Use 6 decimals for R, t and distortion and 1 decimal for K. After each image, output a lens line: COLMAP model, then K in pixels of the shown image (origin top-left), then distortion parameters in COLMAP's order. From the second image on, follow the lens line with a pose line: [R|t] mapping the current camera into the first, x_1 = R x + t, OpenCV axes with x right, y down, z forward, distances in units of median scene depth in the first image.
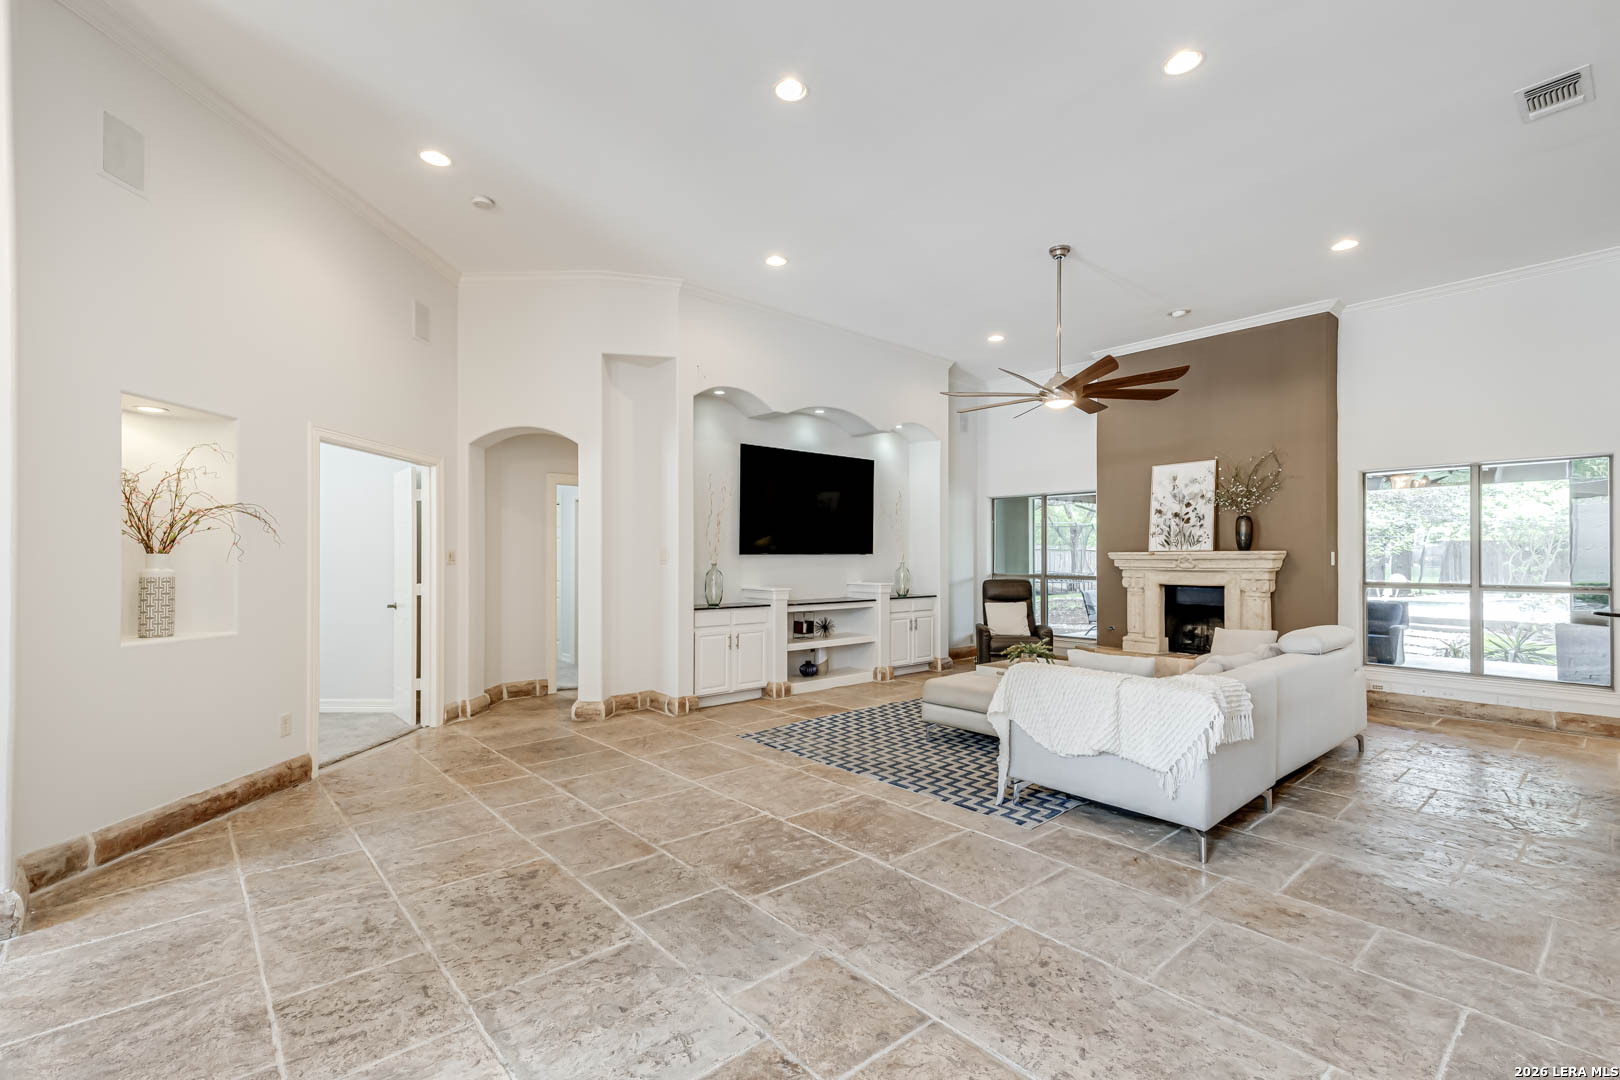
lens RADIAL K [[719.5, 0, 796.4], [0, 719.5, 551.6], [0, 0, 1]] dist [0.028416, -0.000032]
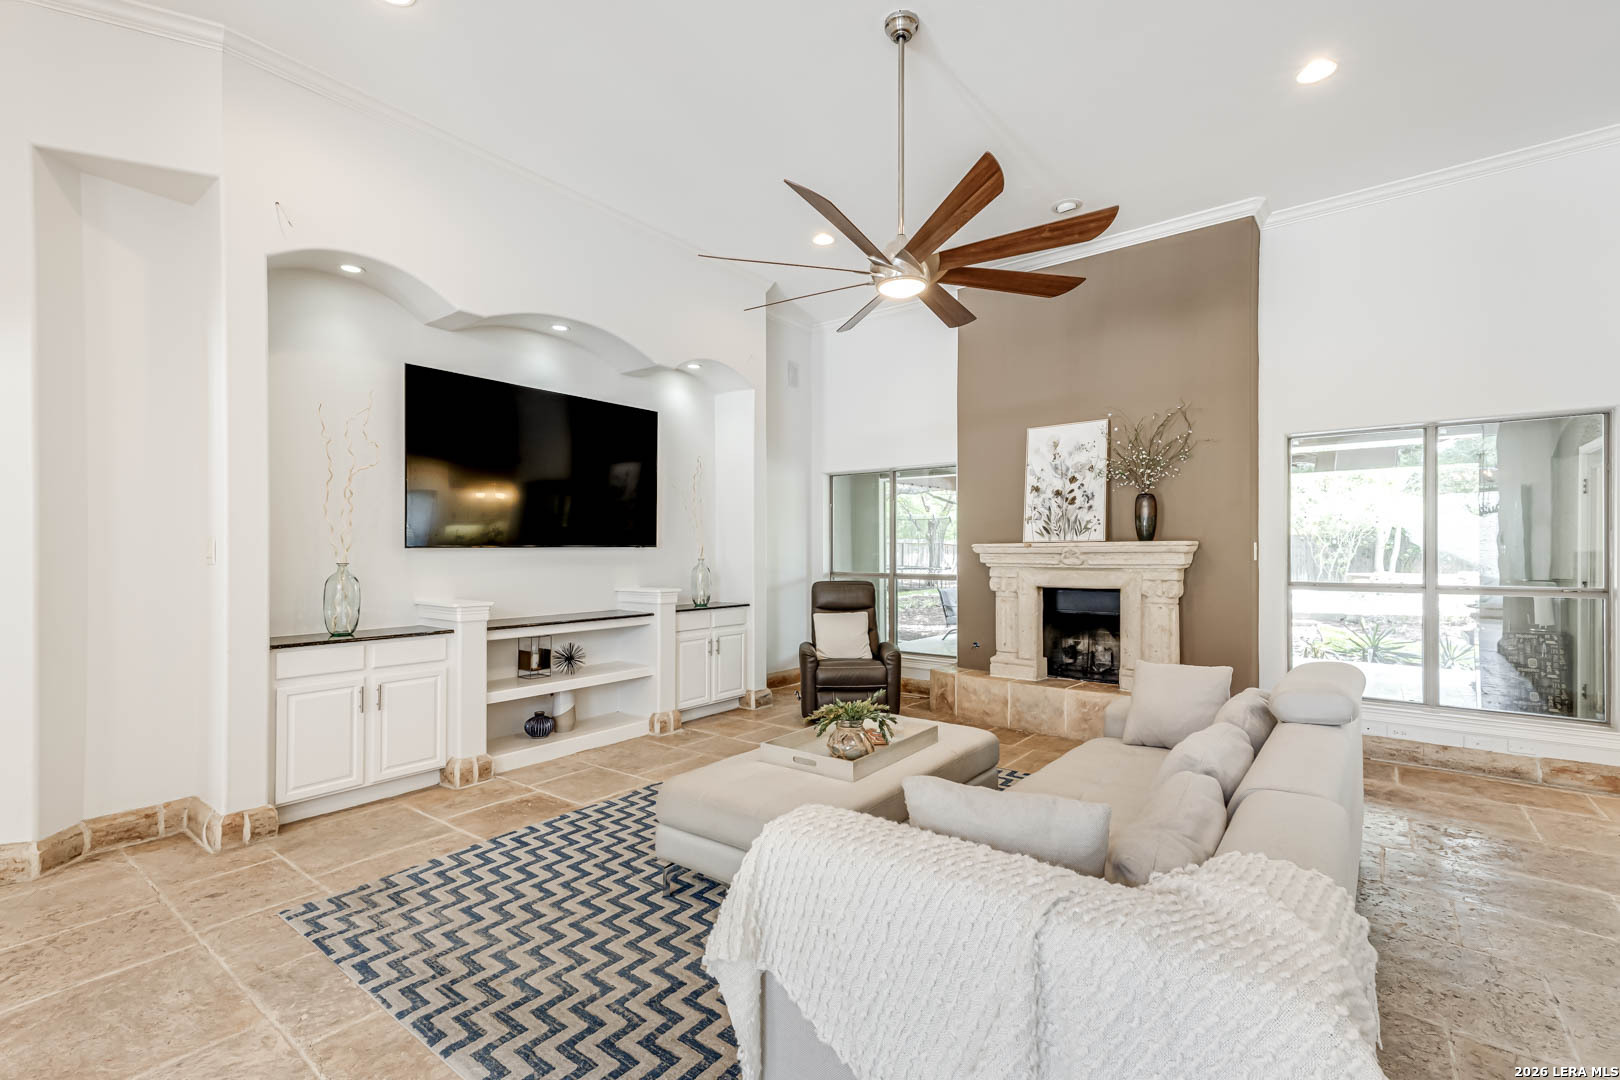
lens RADIAL K [[718.7, 0, 803.3], [0, 718.7, 549.2], [0, 0, 1]] dist [0.028020, -0.000053]
pose [[0.982187, -0.002045, 0.187896, 0.130433], [0.001275, 0.999990, 0.004220, 0.003450], [-0.187902, -0.003905, 0.982180, 0.327920]]
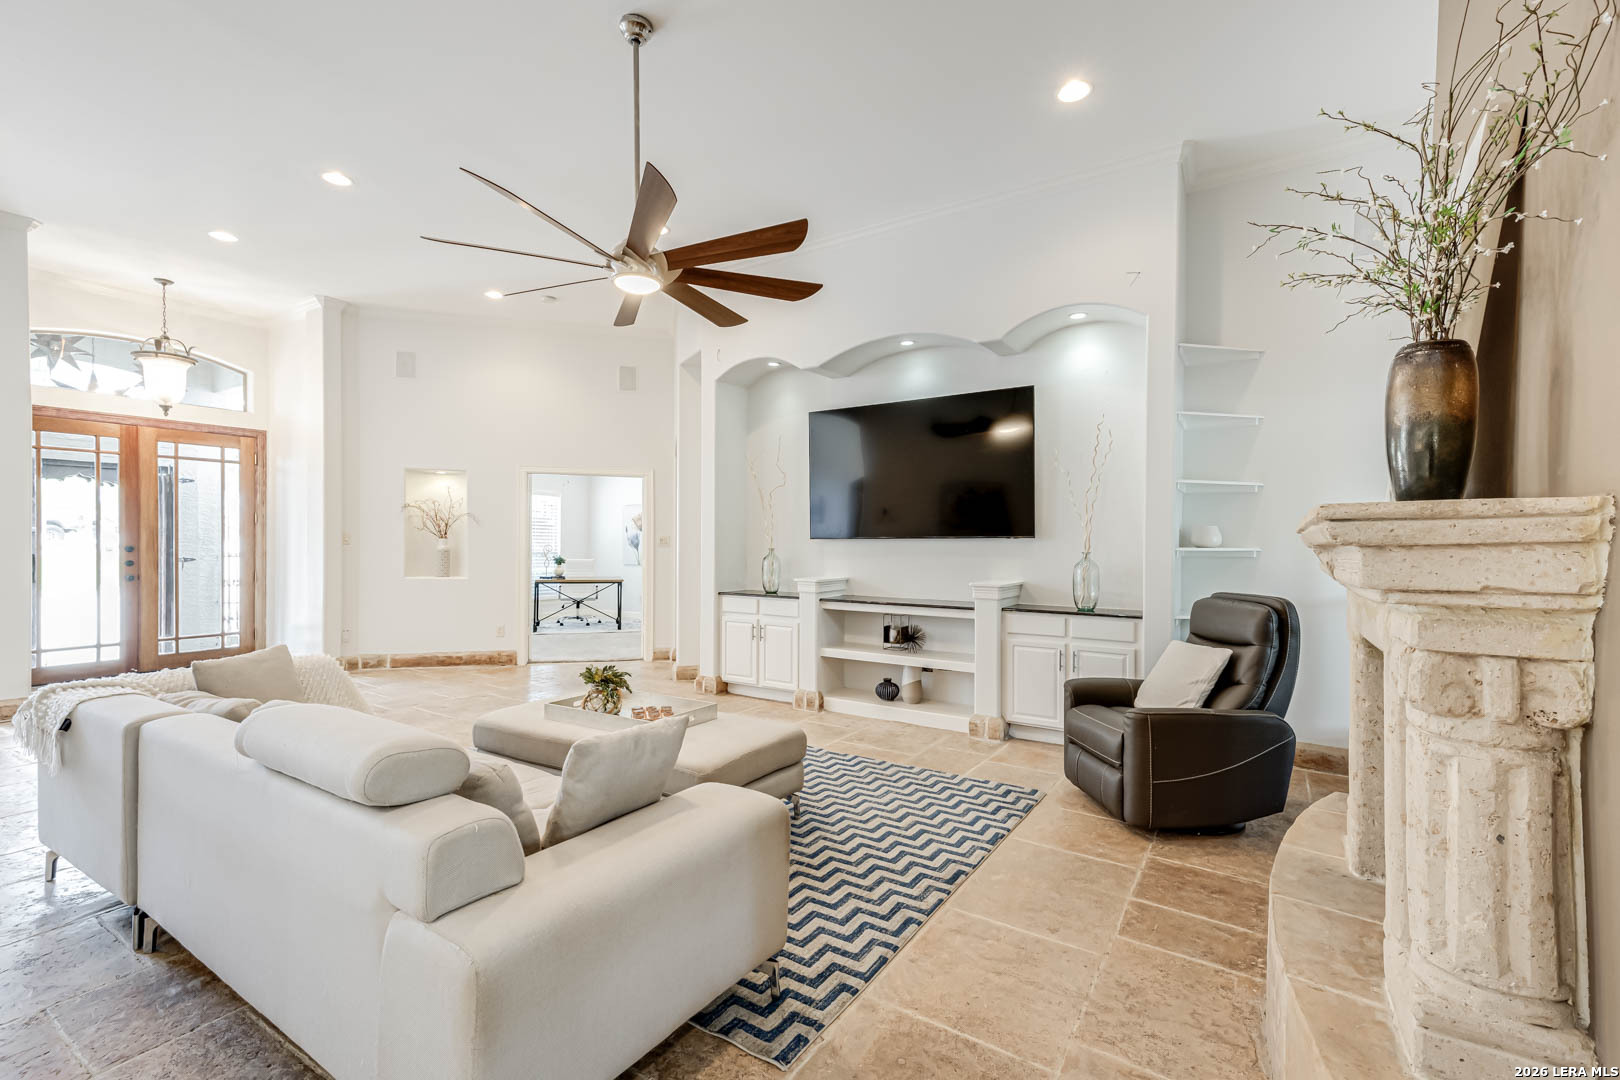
lens RADIAL K [[719.5, 0, 796.4], [0, 719.5, 551.6], [0, 0, 1]] dist [0.028416, -0.000032]
pose [[0.271794, 0.013345, -0.962263, 0.739036], [0.001951, 0.999894, 0.014418, 0.006525], [0.962354, -0.005796, 0.271739, 0.717240]]
